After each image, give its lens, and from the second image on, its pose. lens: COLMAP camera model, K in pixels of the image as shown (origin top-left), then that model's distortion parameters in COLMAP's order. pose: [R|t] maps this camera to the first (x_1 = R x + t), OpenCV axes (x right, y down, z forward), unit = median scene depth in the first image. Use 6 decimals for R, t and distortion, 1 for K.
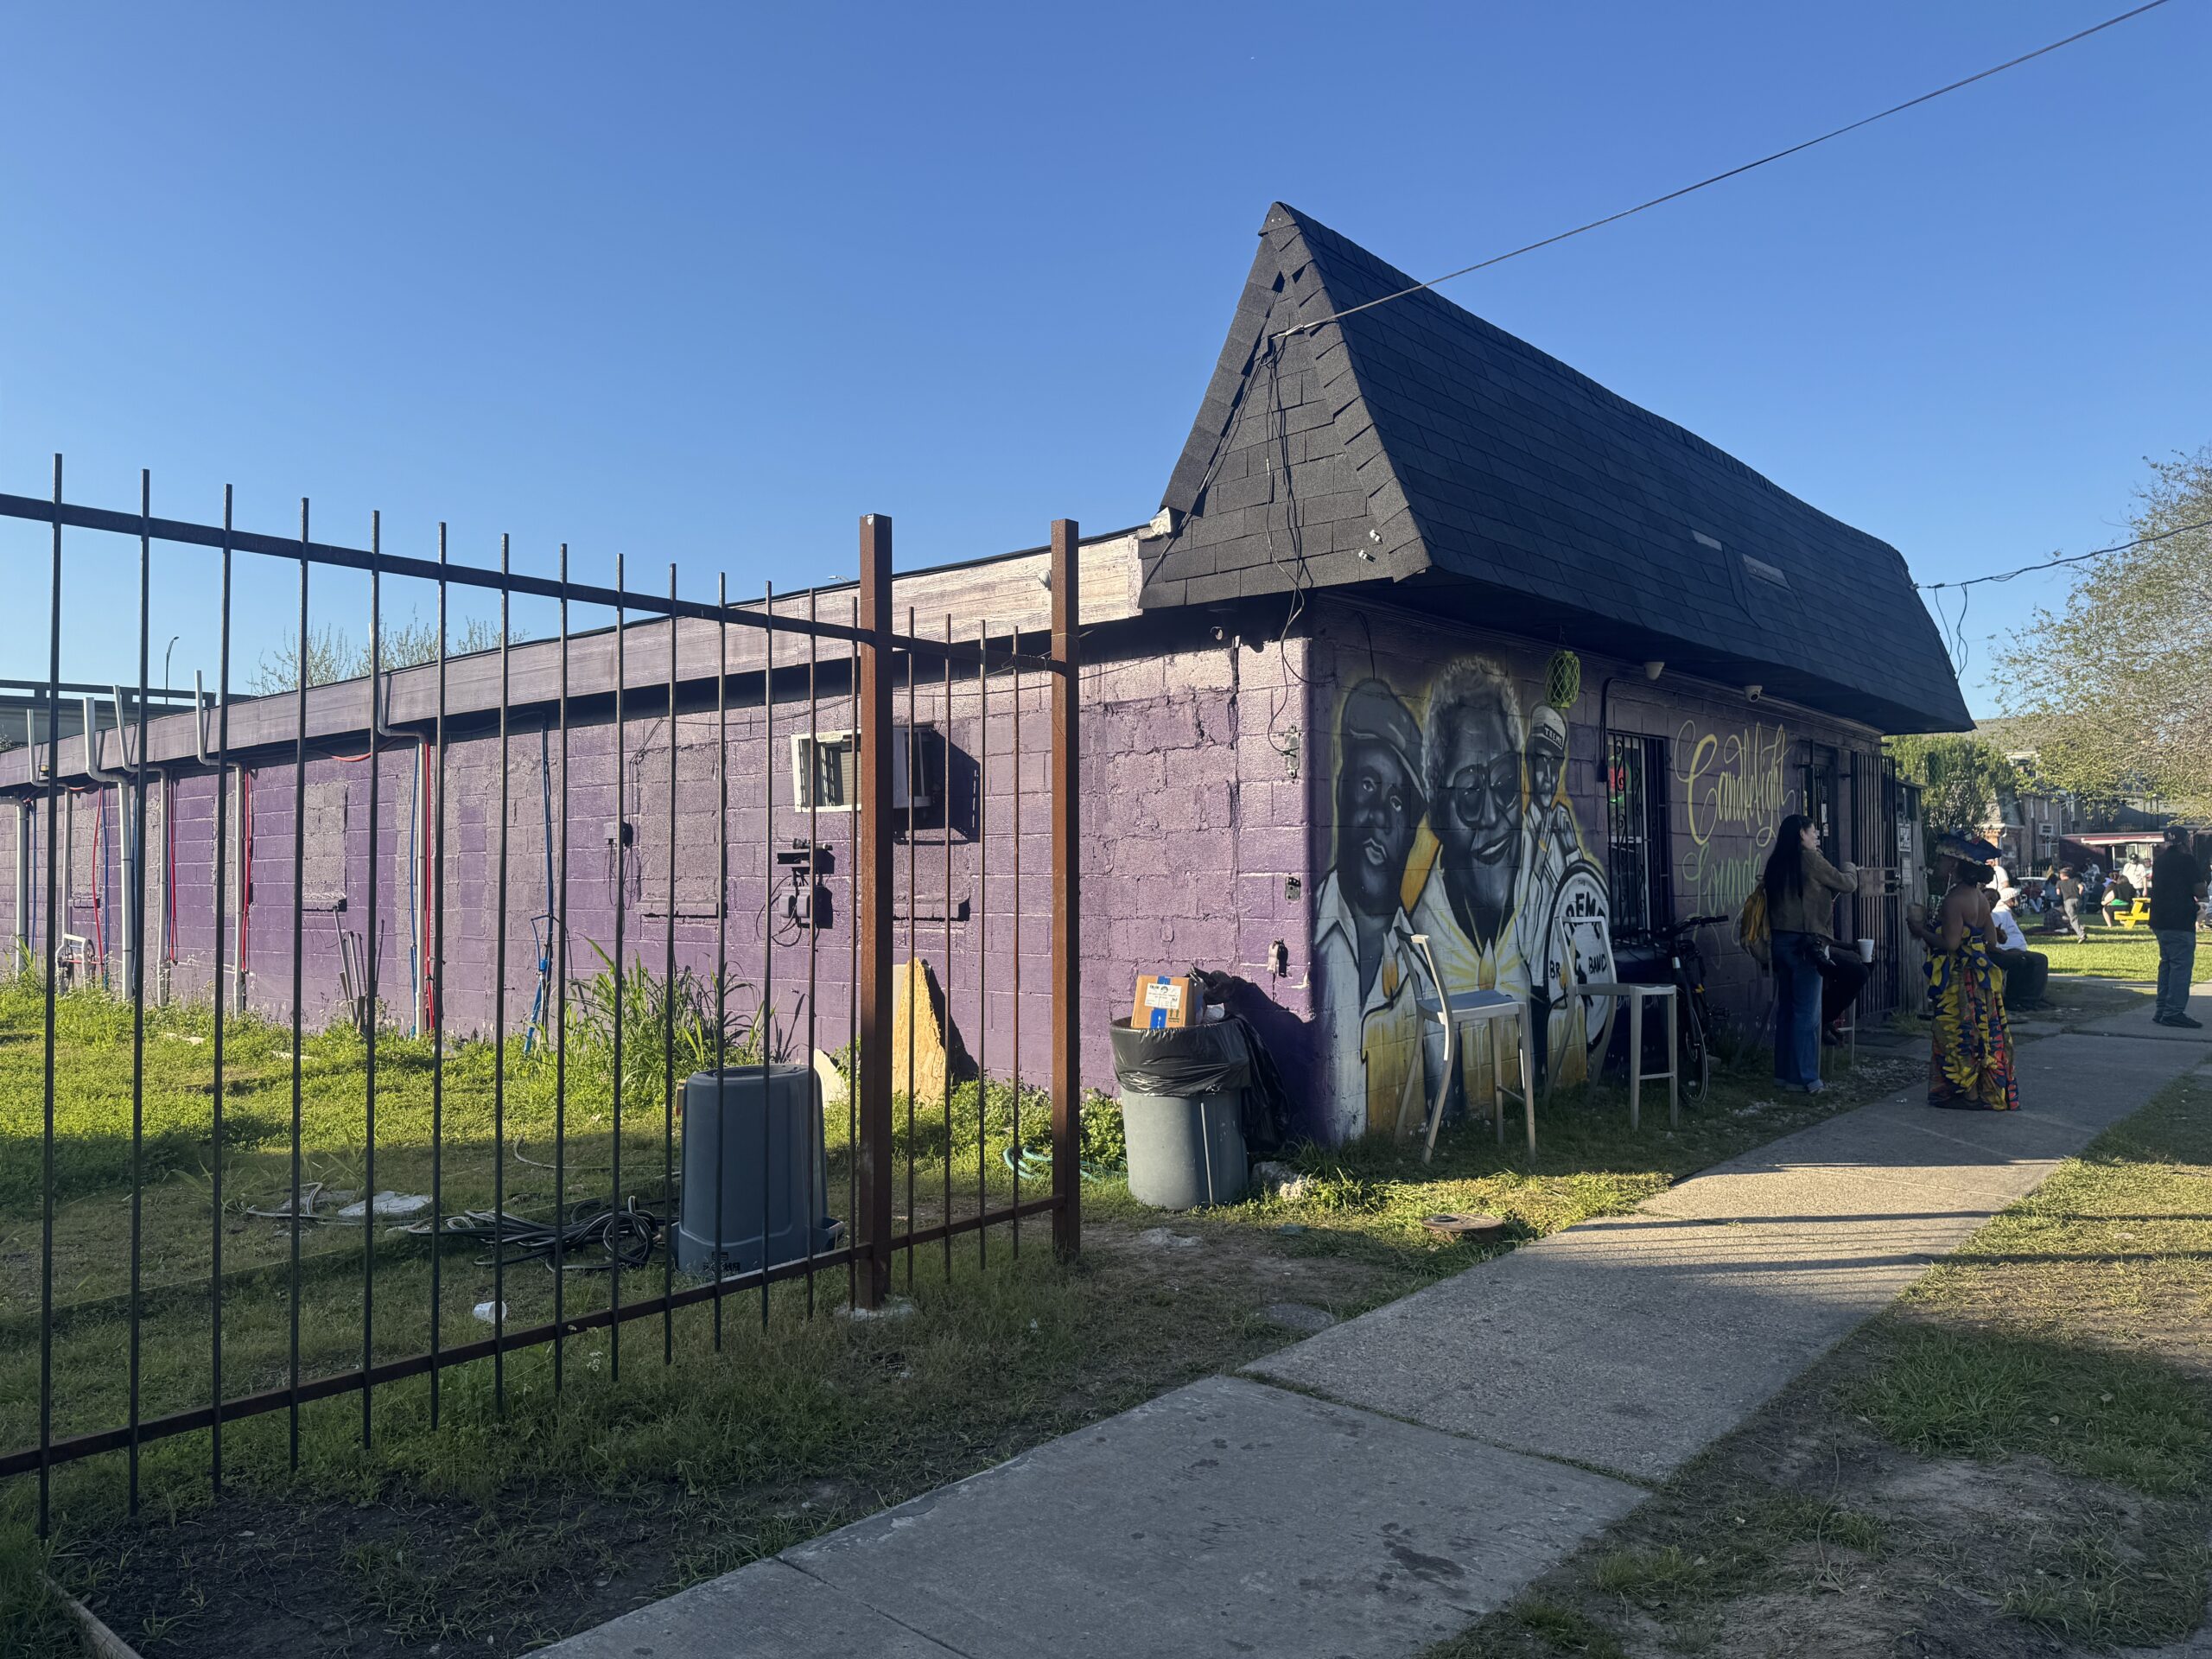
lens RADIAL K [[1554.5, 0, 1100.3], [0, 1554.5, 841.4], [0, 0, 1]] dist [0.099683, -0.109856]
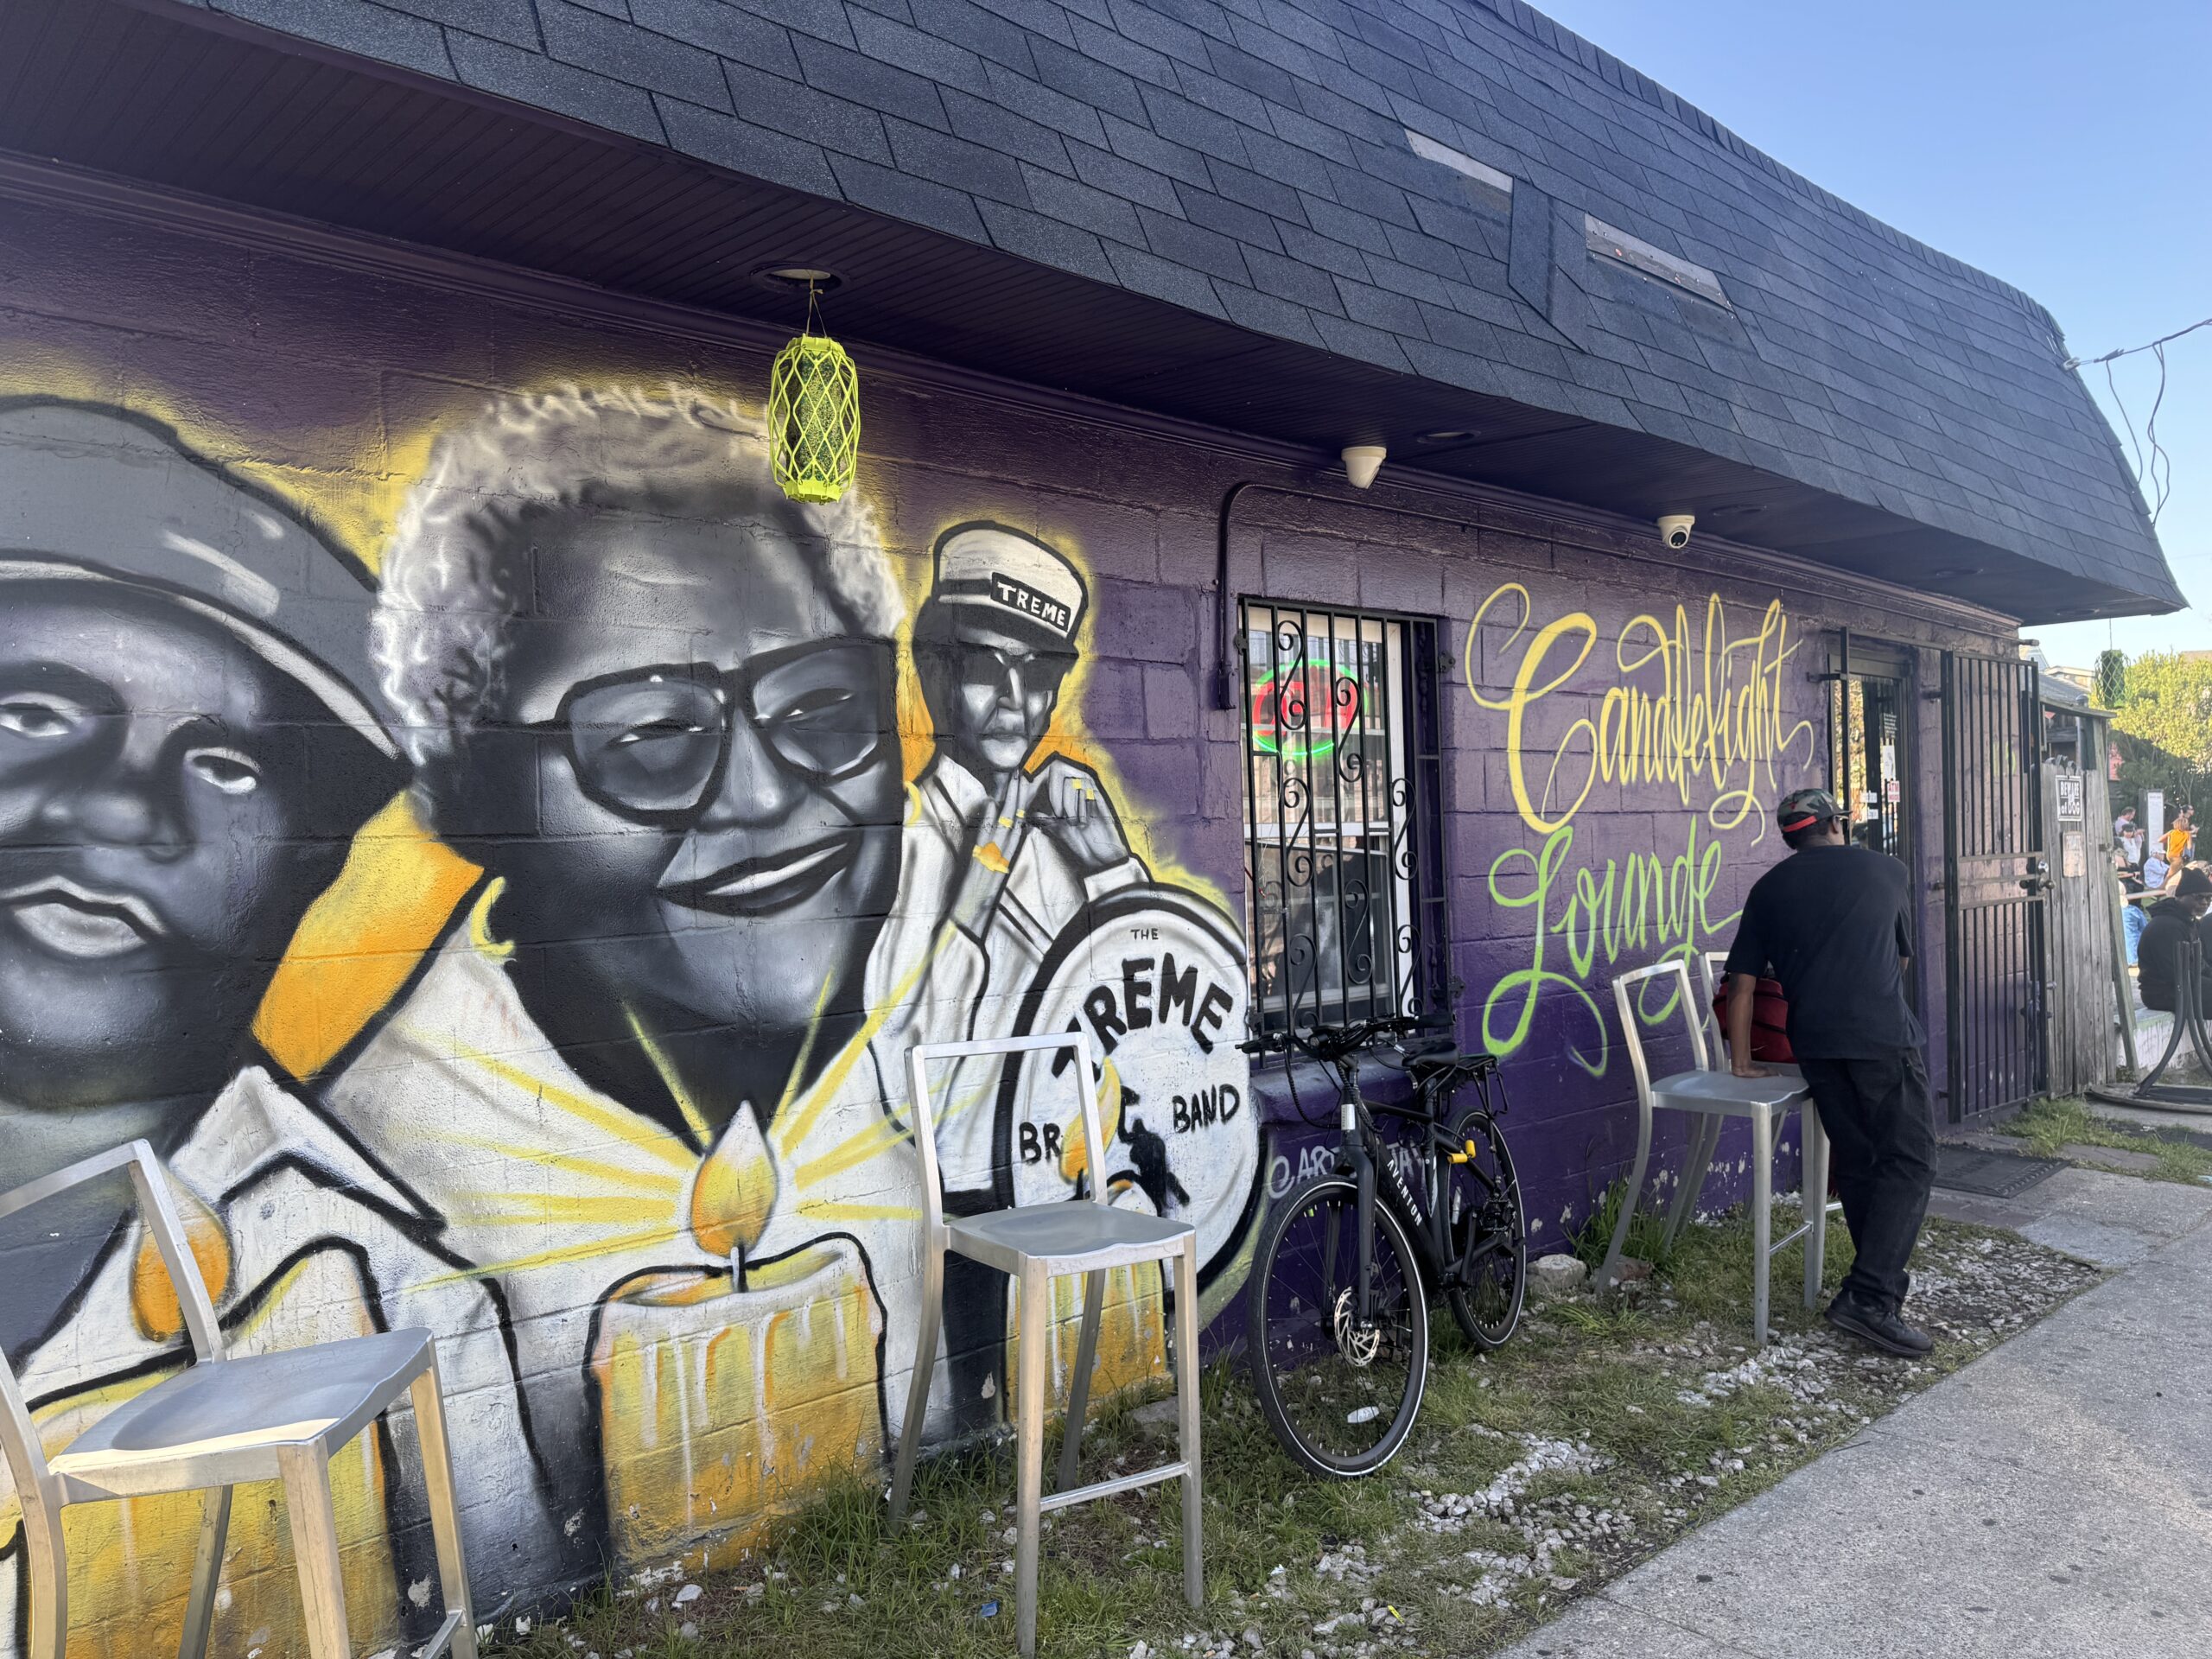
lens RADIAL K [[1554.5, 0, 1100.3], [0, 1554.5, 841.4], [0, 0, 1]] dist [0.099683, -0.109856]
pose [[0.990562, -0.016806, -0.136034, 0.361321], [0.019900, 0.999573, 0.021418, -0.010174], [0.135615, -0.023923, 0.990473, 0.566909]]
